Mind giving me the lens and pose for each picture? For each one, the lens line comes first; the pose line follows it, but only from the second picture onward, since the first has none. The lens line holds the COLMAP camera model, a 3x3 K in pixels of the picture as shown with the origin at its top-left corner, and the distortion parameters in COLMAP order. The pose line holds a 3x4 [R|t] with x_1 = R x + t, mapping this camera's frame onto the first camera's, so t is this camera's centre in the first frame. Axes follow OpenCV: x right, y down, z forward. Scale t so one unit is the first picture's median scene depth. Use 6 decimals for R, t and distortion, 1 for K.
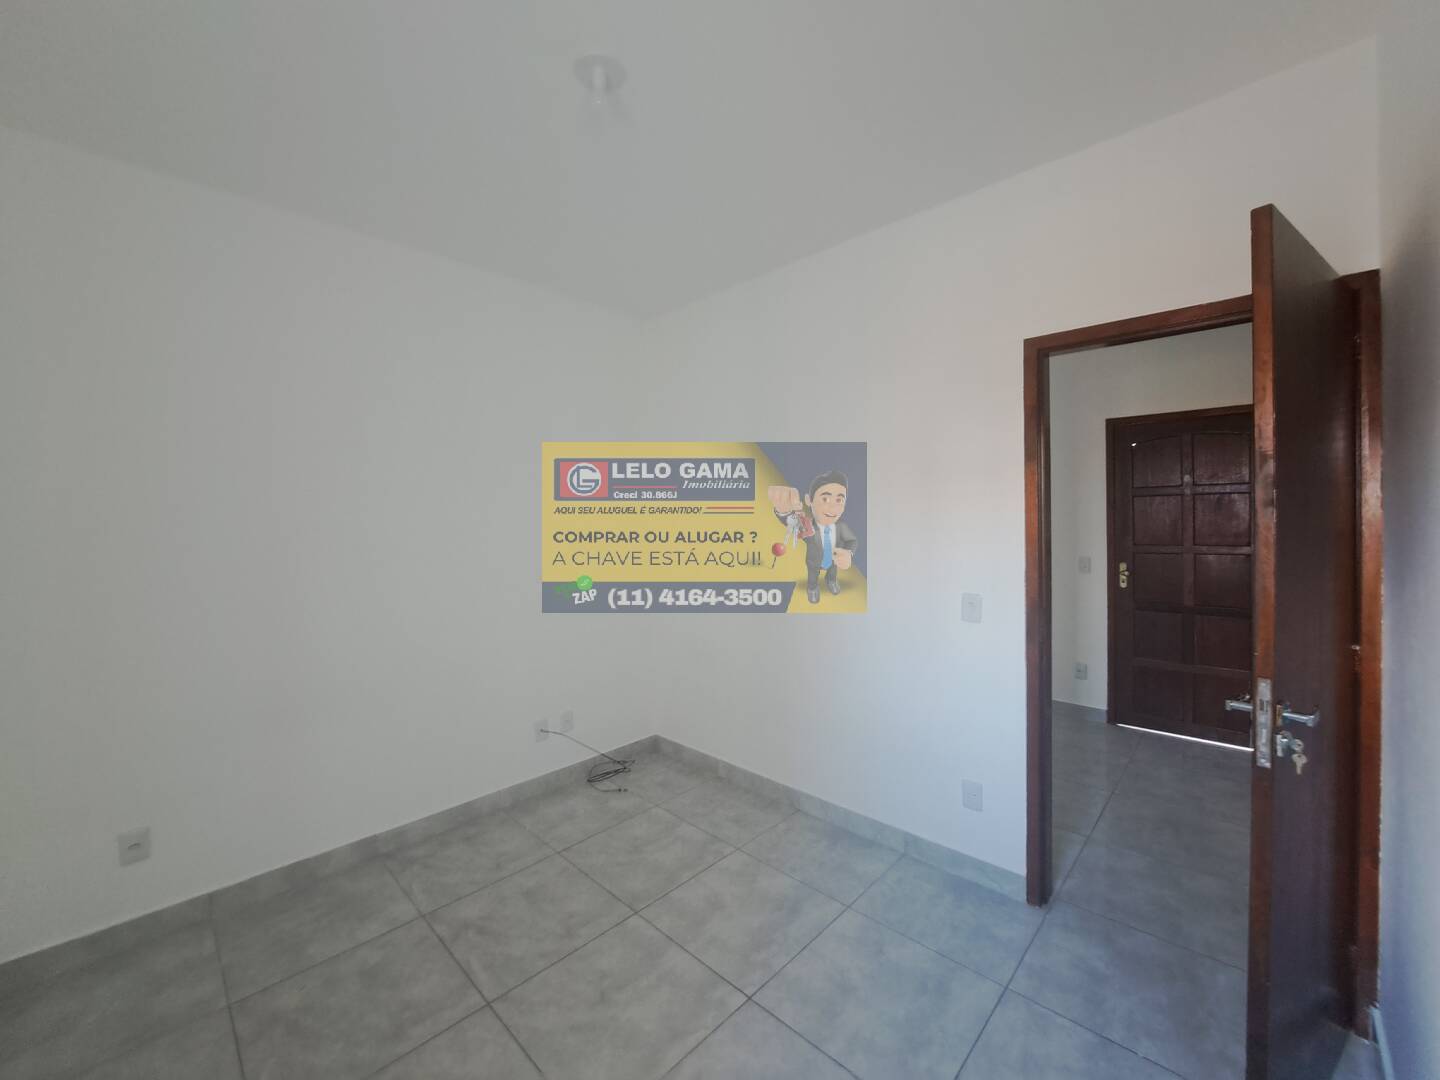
lens RADIAL K [[571.6, 0, 725.5], [0, 571.6, 531.9], [0, 0, 1]] dist [-0.009417, -0.000244]
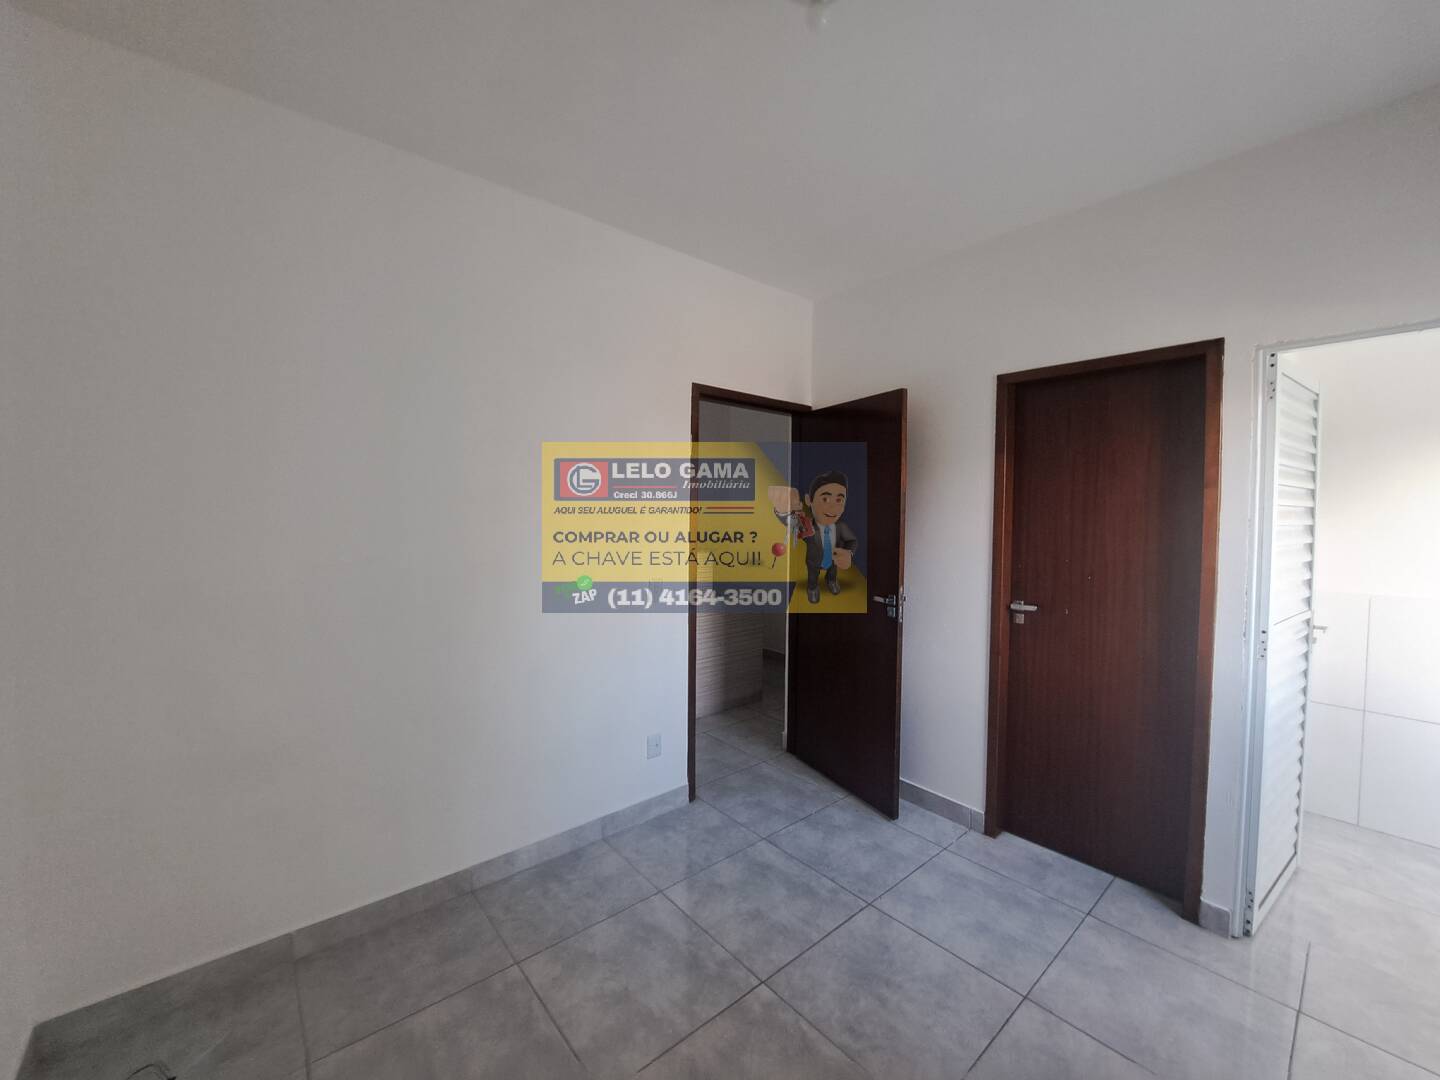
lens RADIAL K [[571.6, 0, 725.5], [0, 571.6, 531.9], [0, 0, 1]] dist [-0.009417, -0.000244]
pose [[0.099440, -0.016537, 0.994906, -1.057455], [0.009302, 0.999834, 0.015689, -0.003733], [-0.995000, 0.007694, 0.099577, 1.050158]]
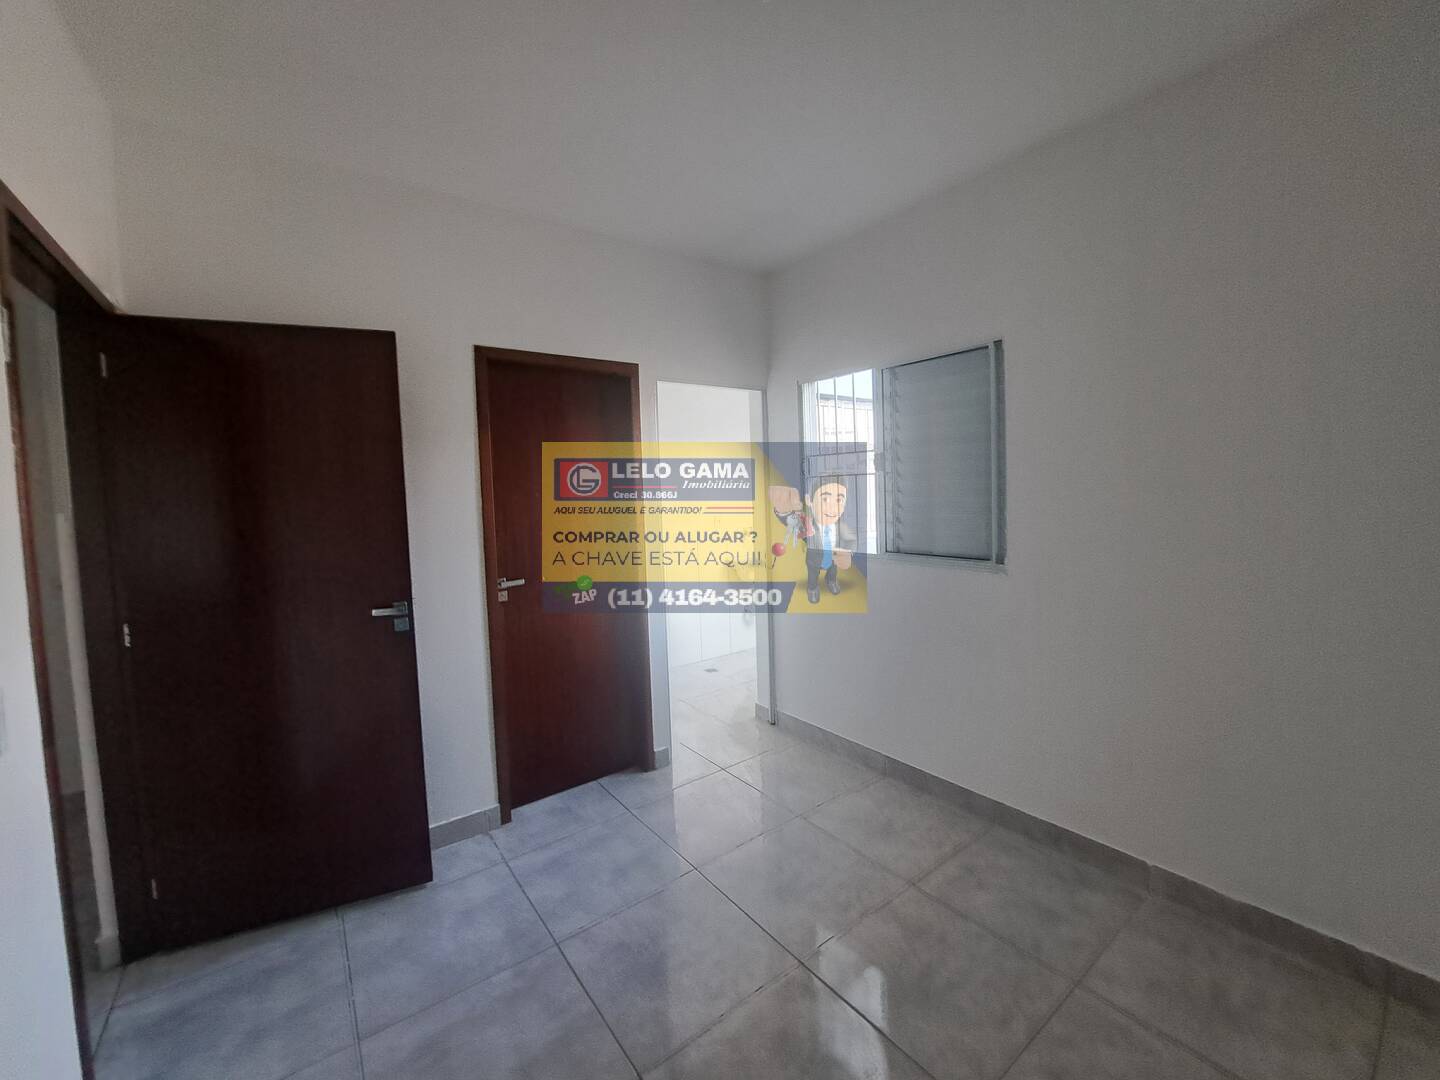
lens RADIAL K [[581.6, 0, 723.7], [0, 581.6, 518.2], [0, 0, 1]] dist [-0.017630, -0.000008]
pose [[-0.984444, 0.041561, 0.170710, -0.265445], [0.054108, 0.996112, 0.069515, -0.025469], [-0.167157, 0.077671, -0.982866, 1.885816]]
